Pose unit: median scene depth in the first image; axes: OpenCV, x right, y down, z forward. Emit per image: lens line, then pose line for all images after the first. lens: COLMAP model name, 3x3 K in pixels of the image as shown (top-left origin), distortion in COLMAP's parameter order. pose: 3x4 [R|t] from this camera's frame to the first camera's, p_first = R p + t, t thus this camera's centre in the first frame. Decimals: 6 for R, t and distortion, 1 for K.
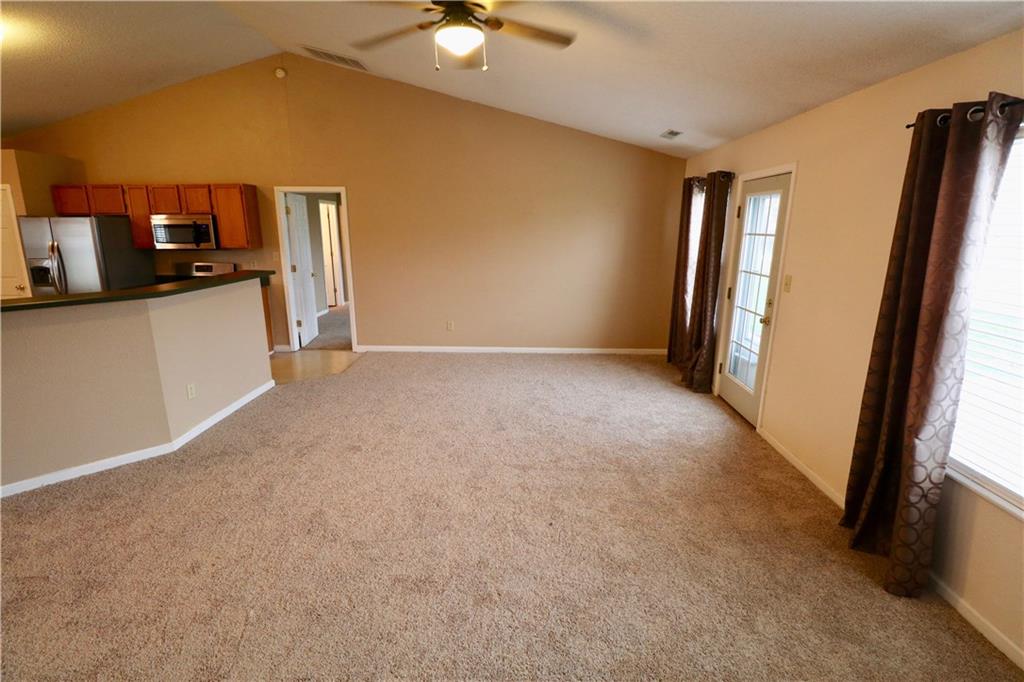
lens RADIAL K [[476.4, 0, 512.0], [0, 476.4, 341.0], [0, 0, 1]] dist [-0.002834, -0.013326]
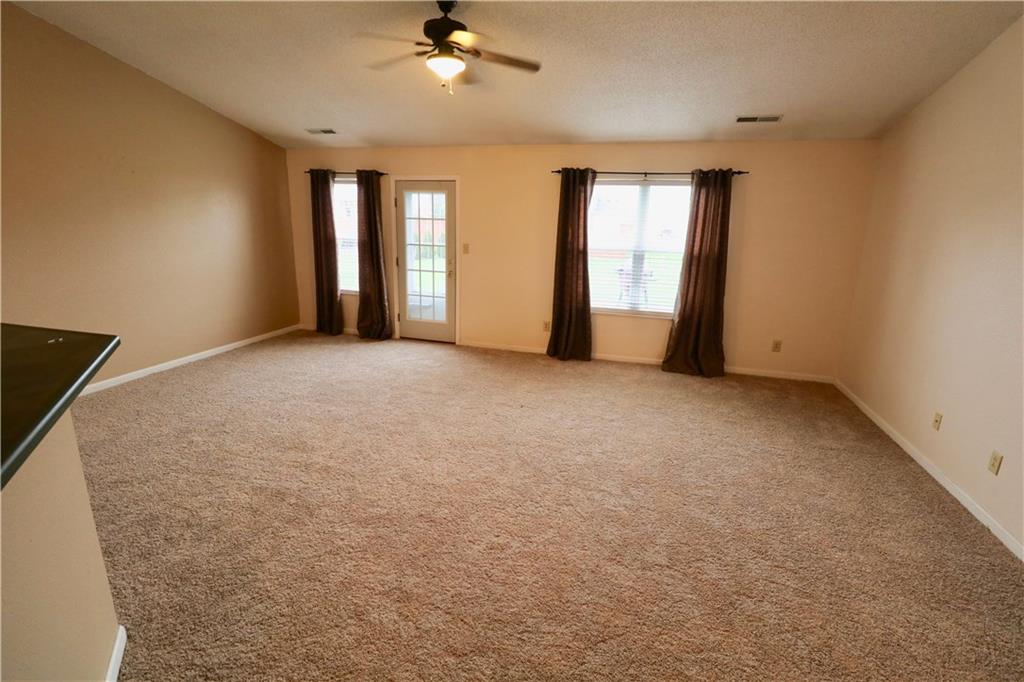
lens RADIAL K [[476.4, 0, 512.0], [0, 476.4, 341.0], [0, 0, 1]] dist [-0.002834, -0.013326]
pose [[0.265365, -0.248629, 0.931539, -0.892604], [0.204760, 0.958671, 0.197541, -0.094877], [-0.942154, 0.138322, 0.305307, 0.334522]]
